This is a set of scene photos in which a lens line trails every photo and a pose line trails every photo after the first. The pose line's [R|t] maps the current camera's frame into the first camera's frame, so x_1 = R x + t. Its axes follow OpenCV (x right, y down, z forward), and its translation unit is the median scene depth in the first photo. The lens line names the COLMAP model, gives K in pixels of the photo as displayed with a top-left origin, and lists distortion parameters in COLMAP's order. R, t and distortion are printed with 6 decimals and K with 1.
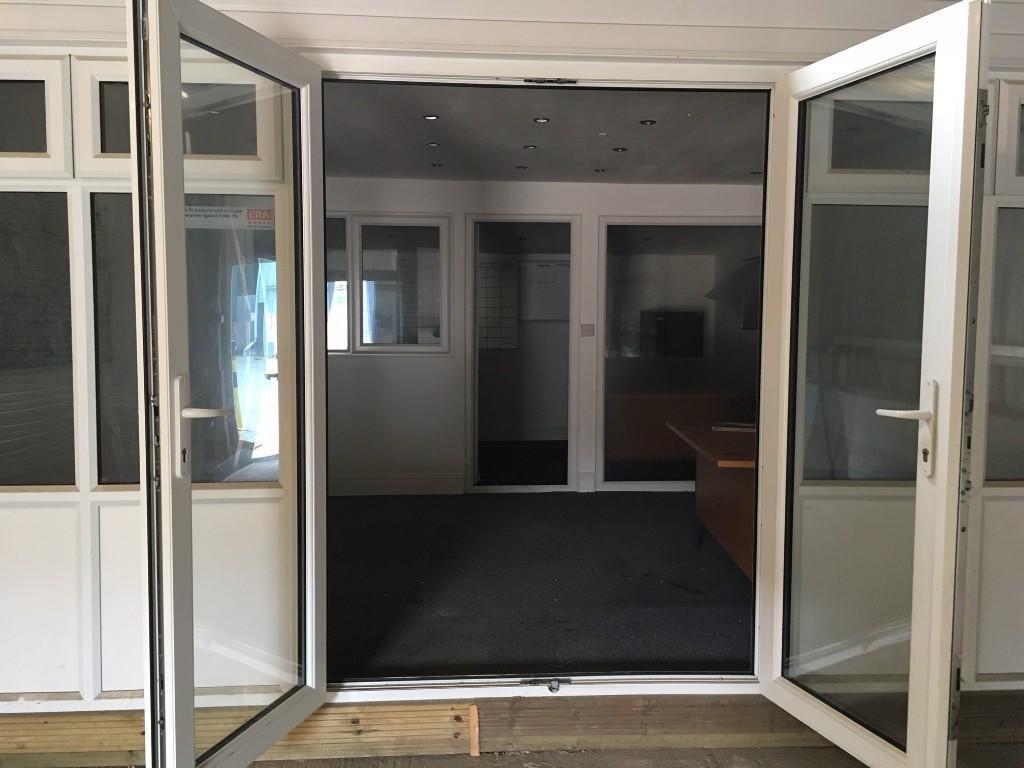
lens RADIAL K [[858.3, 0, 511.2], [0, 858.3, 387.0], [0, 0, 1]] dist [0.067017, -0.089015]
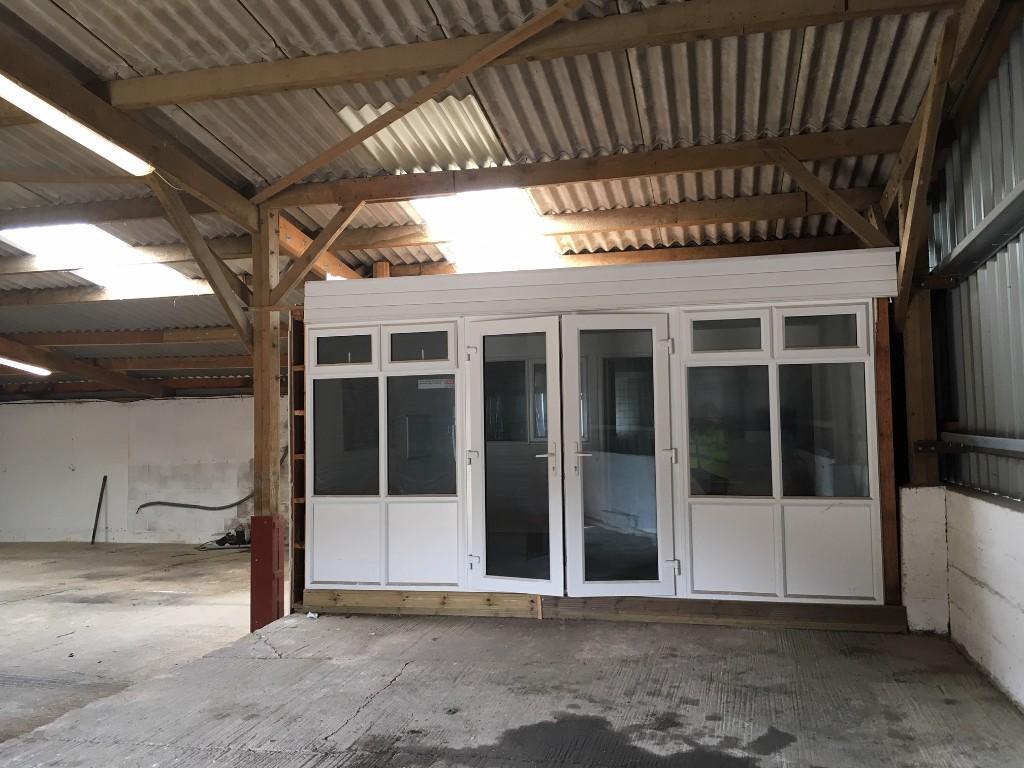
lens RADIAL K [[858.3, 0, 517.9], [0, 858.3, 383.0], [0, 0, 1]] dist [0.067017, -0.089015]
pose [[0.957478, -0.038010, -0.285991, 0.565498], [0.004311, 0.993058, -0.117551, 0.084267], [0.288473, 0.111319, 0.950995, -1.203658]]
